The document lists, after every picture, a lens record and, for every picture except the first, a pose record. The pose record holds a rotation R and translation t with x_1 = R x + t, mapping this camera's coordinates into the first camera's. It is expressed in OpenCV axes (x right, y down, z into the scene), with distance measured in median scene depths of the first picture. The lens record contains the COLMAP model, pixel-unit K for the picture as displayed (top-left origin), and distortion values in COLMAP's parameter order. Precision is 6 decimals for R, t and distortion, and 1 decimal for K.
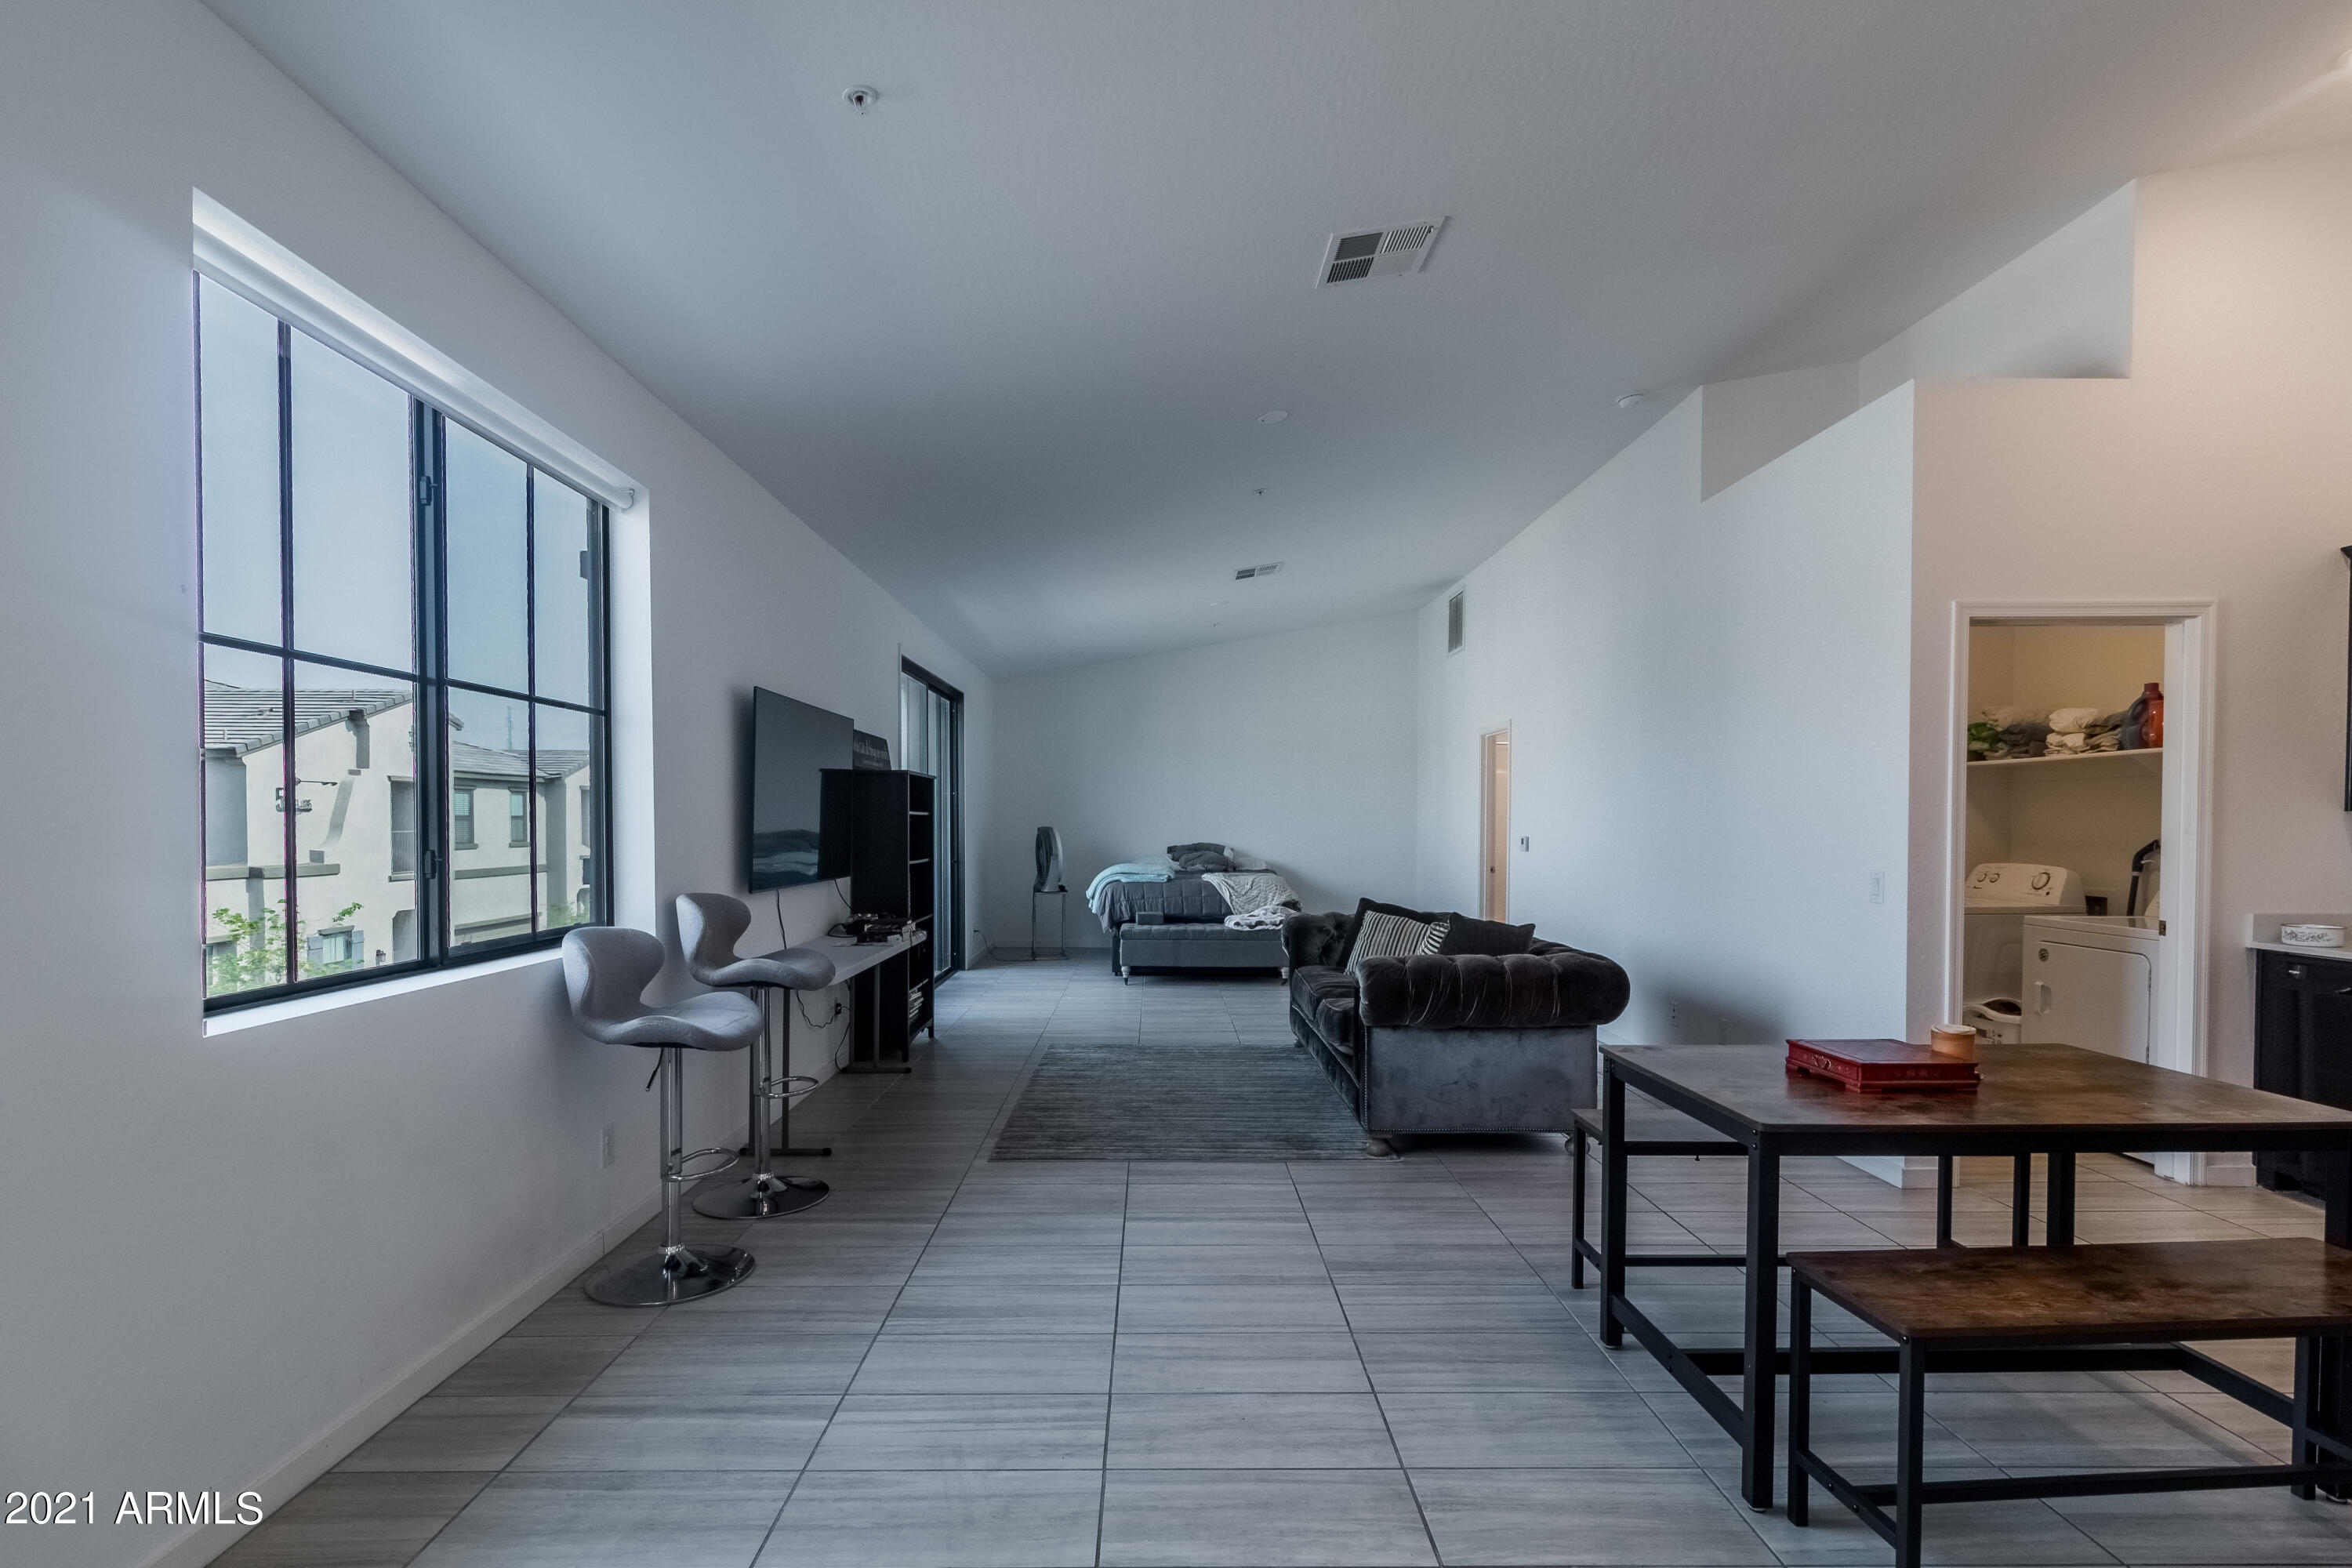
lens RADIAL K [[1165.1, 0, 1241.2], [0, 1165.1, 834.1], [0, 0, 1]] dist [-0.000274, -0.000746]
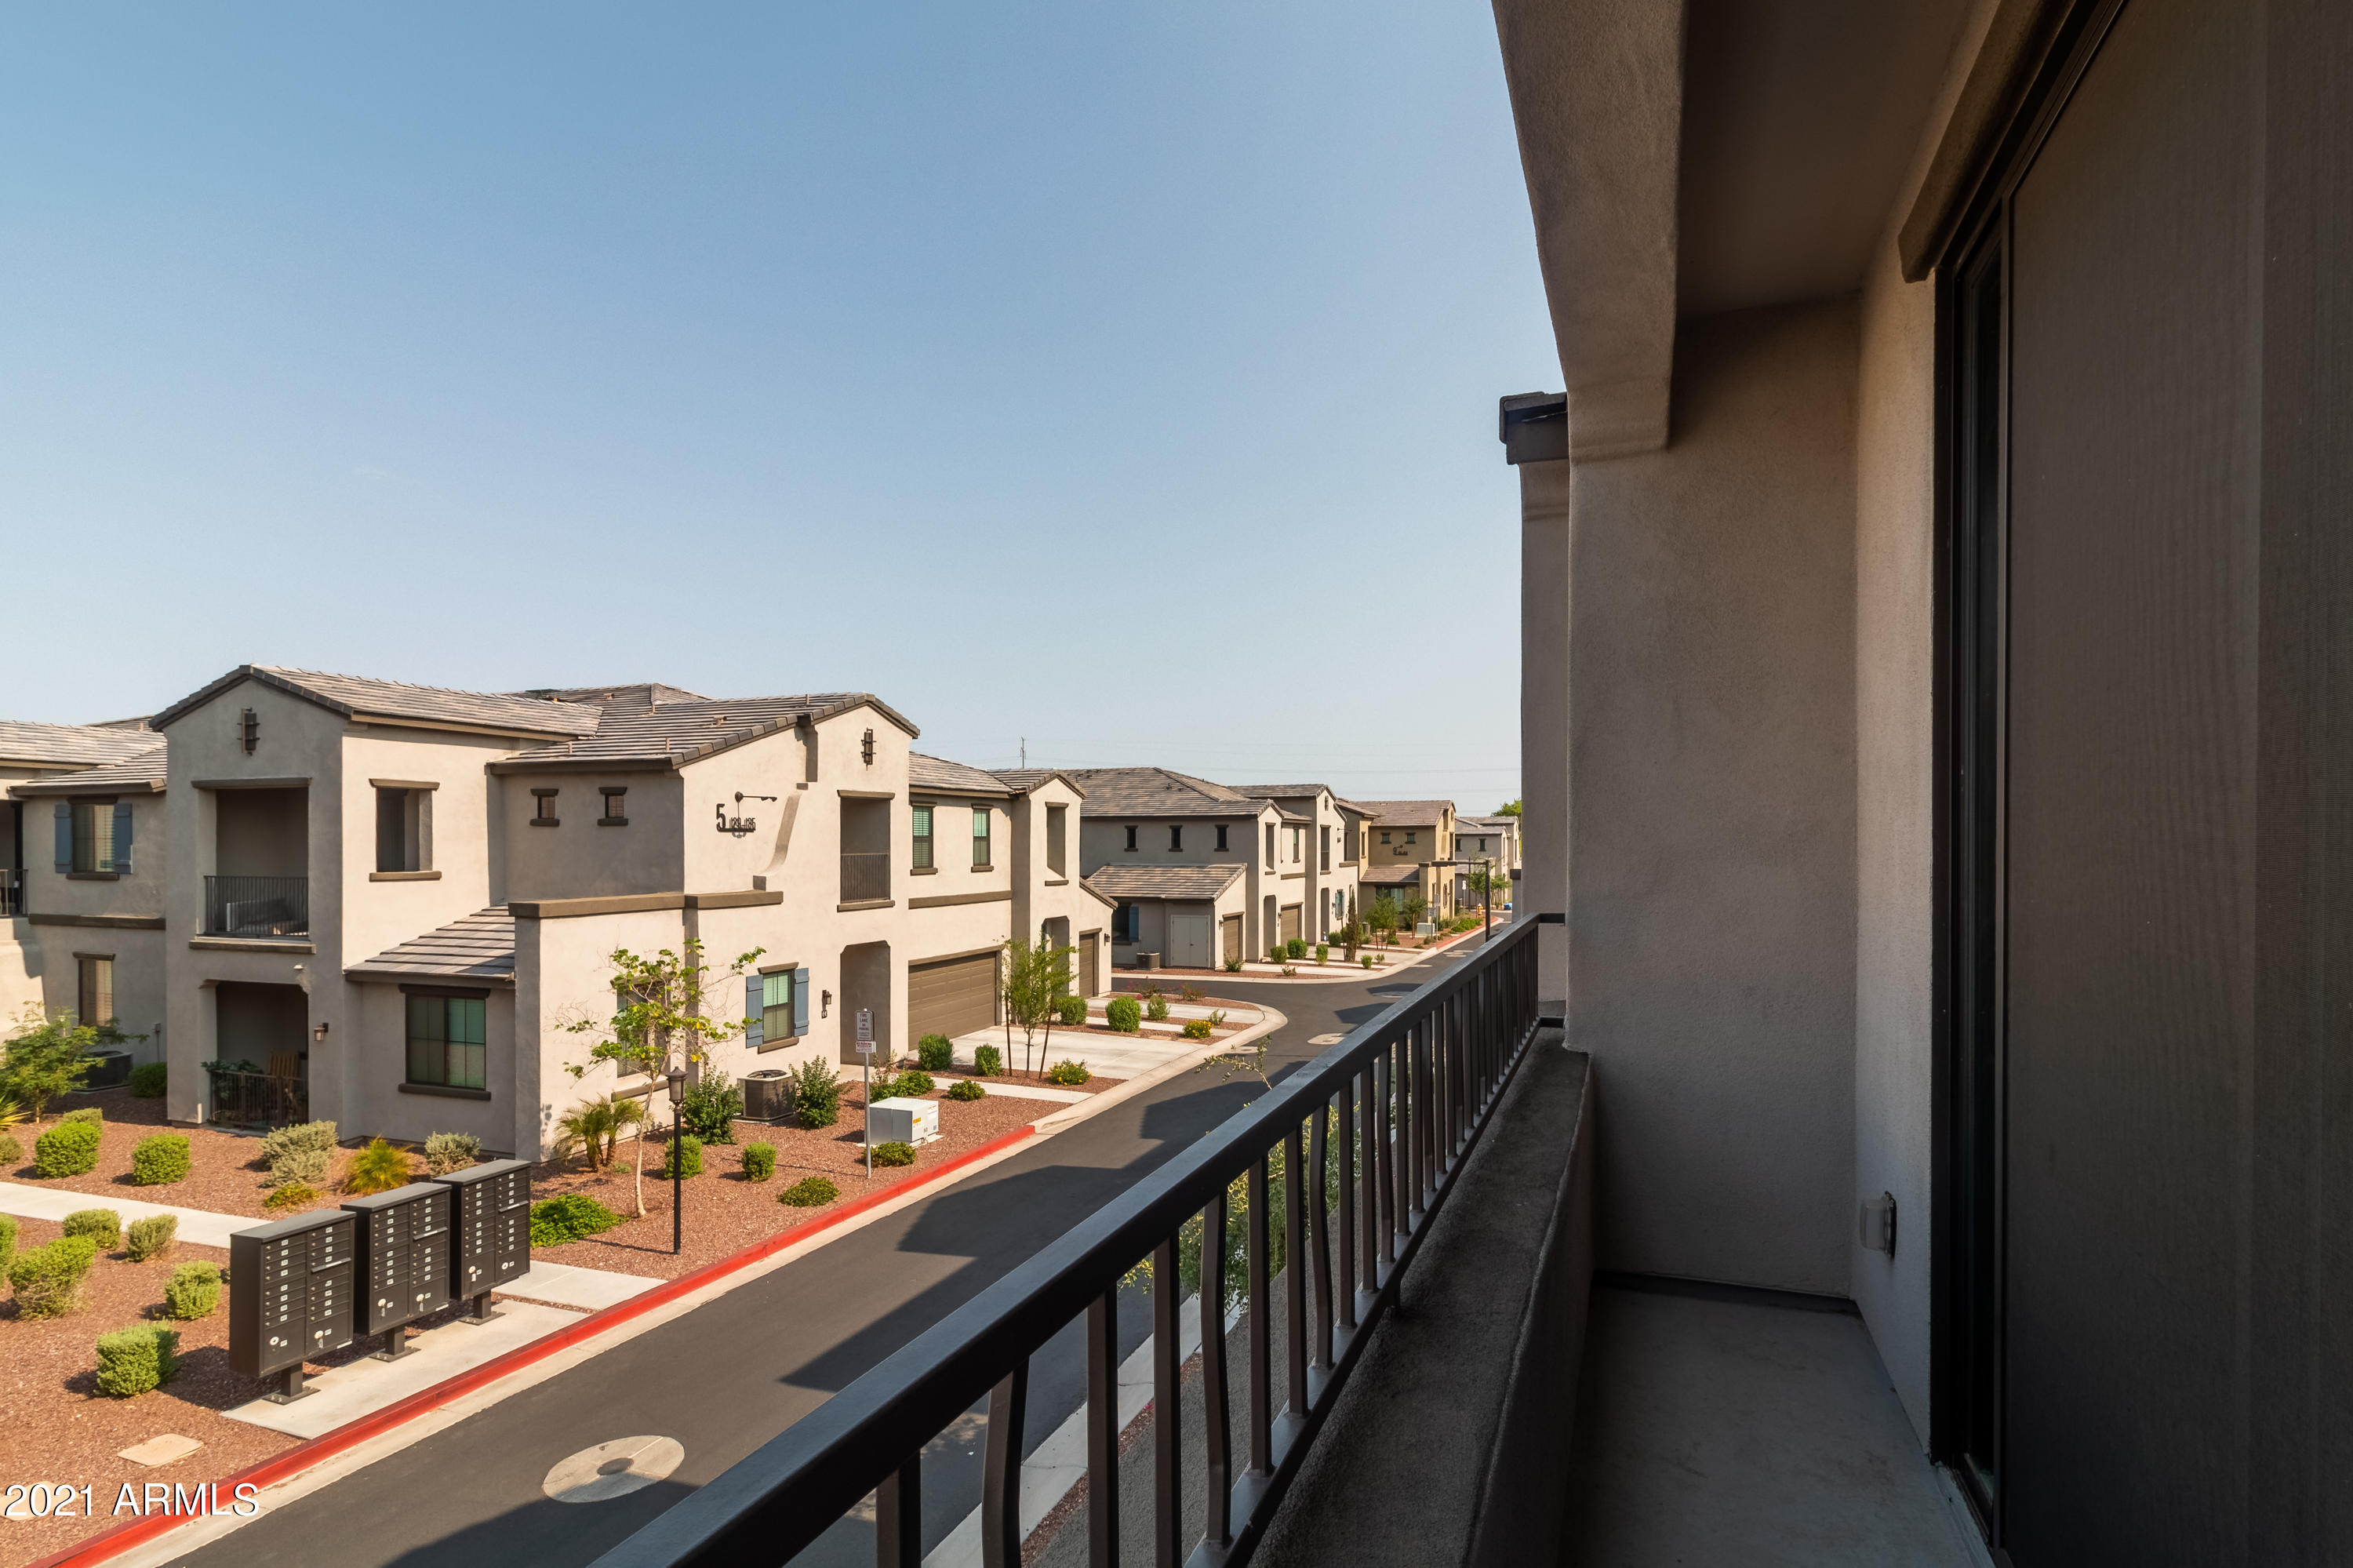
lens RADIAL K [[1165.6, 0, 1244.5], [0, 1165.6, 842.2], [0, 0, 1]] dist [-0.000274, -0.000746]
pose [[0.924592, -0.003609, -0.380943, -0.120637], [-0.001318, 0.999919, -0.012673, -0.000634], [0.380958, 0.012219, 0.924512, 0.317943]]
